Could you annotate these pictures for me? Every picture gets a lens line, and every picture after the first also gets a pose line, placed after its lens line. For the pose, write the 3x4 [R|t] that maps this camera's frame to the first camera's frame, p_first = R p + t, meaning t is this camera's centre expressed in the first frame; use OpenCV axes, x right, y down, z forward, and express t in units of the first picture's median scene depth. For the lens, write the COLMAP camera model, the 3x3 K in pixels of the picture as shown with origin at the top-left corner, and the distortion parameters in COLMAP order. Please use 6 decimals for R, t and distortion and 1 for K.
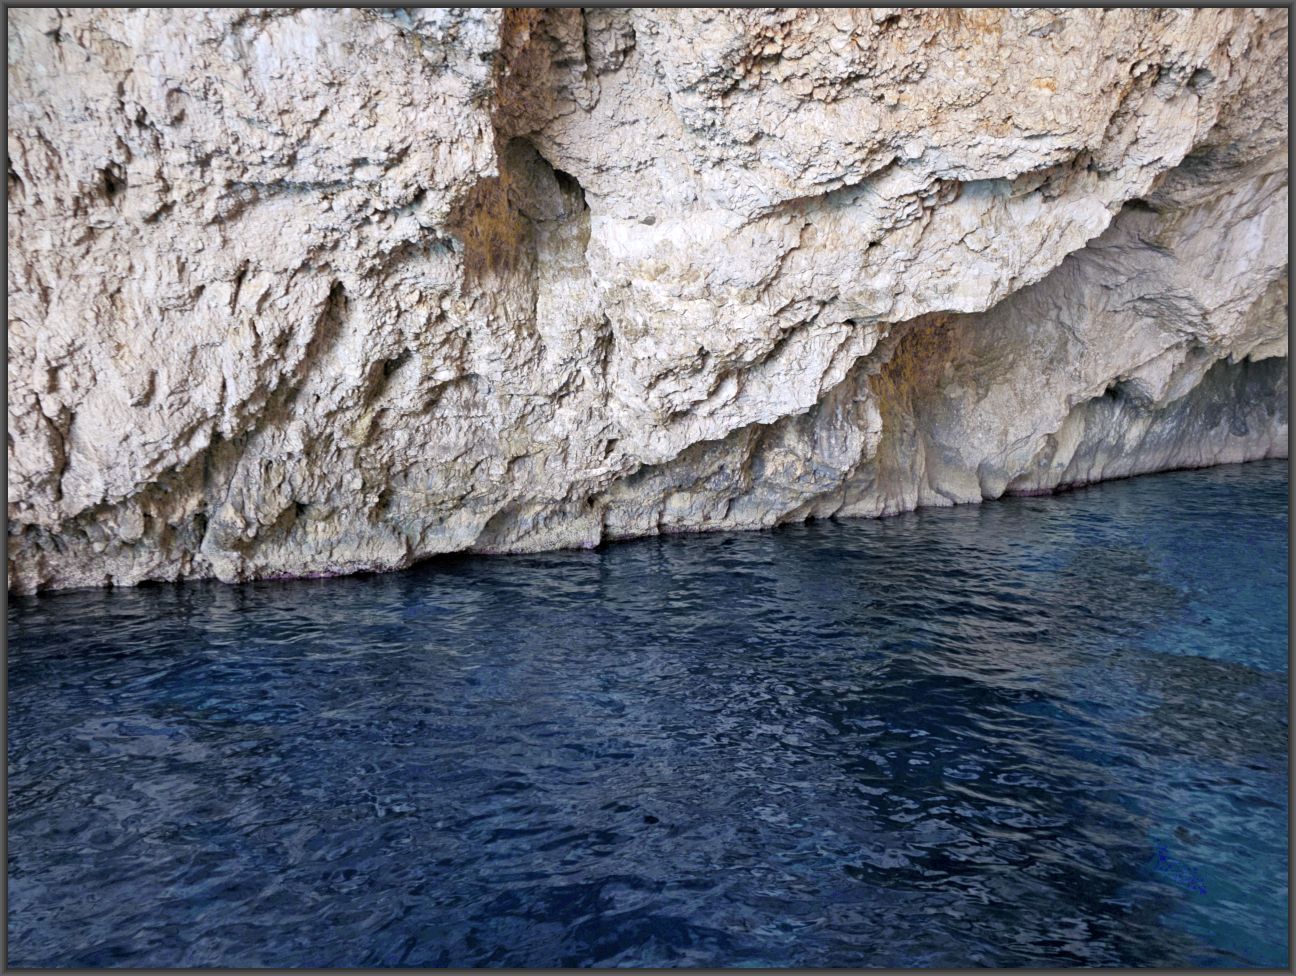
lens RADIAL K [[856.3, 0, 652.0], [0, 856.3, 486.5], [0, 0, 1]] dist [0.066625, -0.053889]
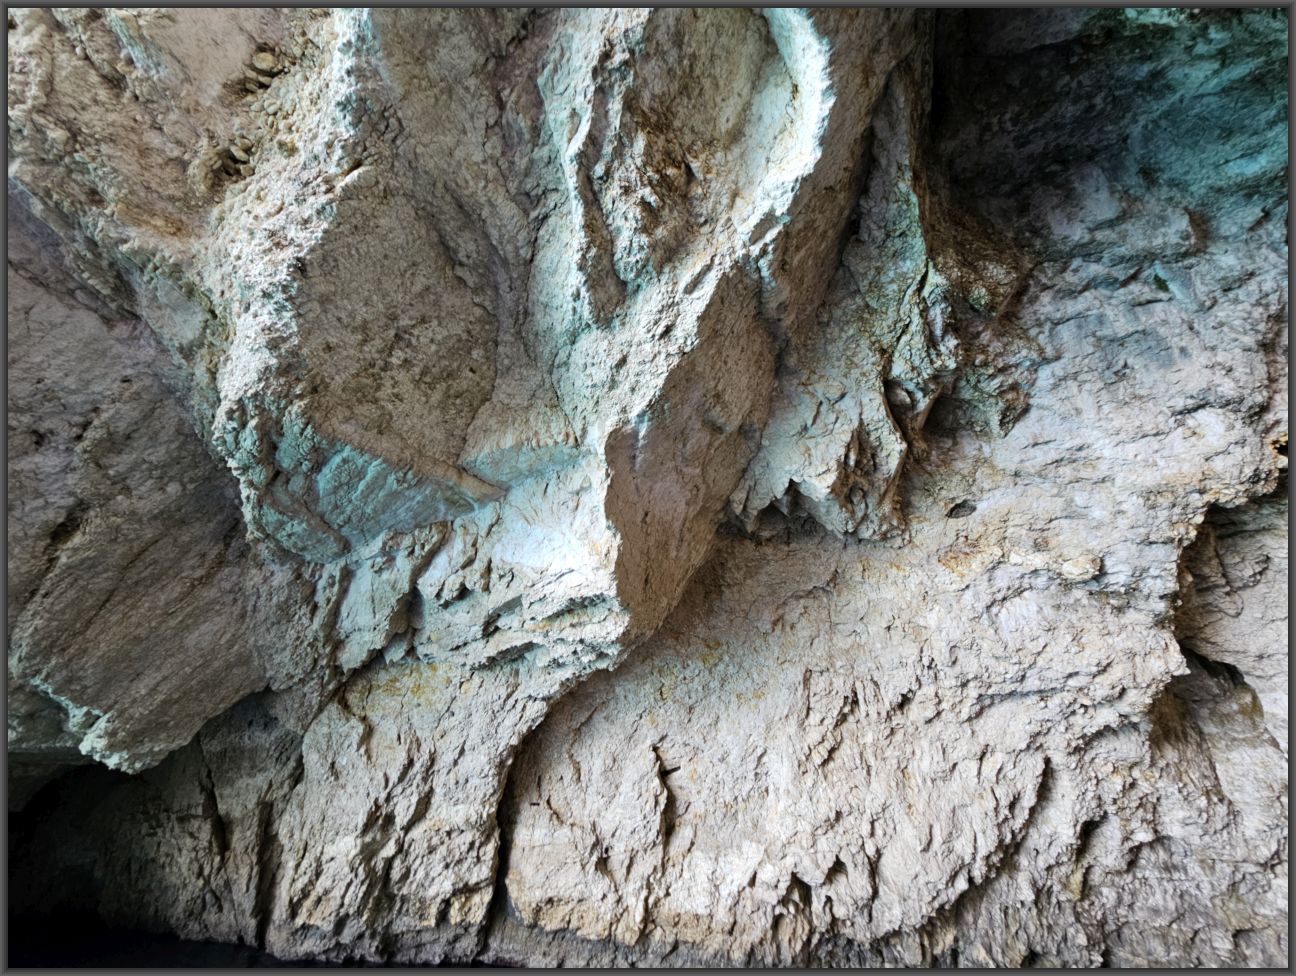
lens RADIAL K [[524.1, 0, 650.0], [0, 524.1, 486.5], [0, 0, 1]] dist [-0.002202, 0.000573]
pose [[0.772923, -0.298124, -0.560100, -0.255794], [-0.118446, 0.799432, -0.588965, -0.008340], [0.623346, 0.521566, 0.582587, -0.143336]]
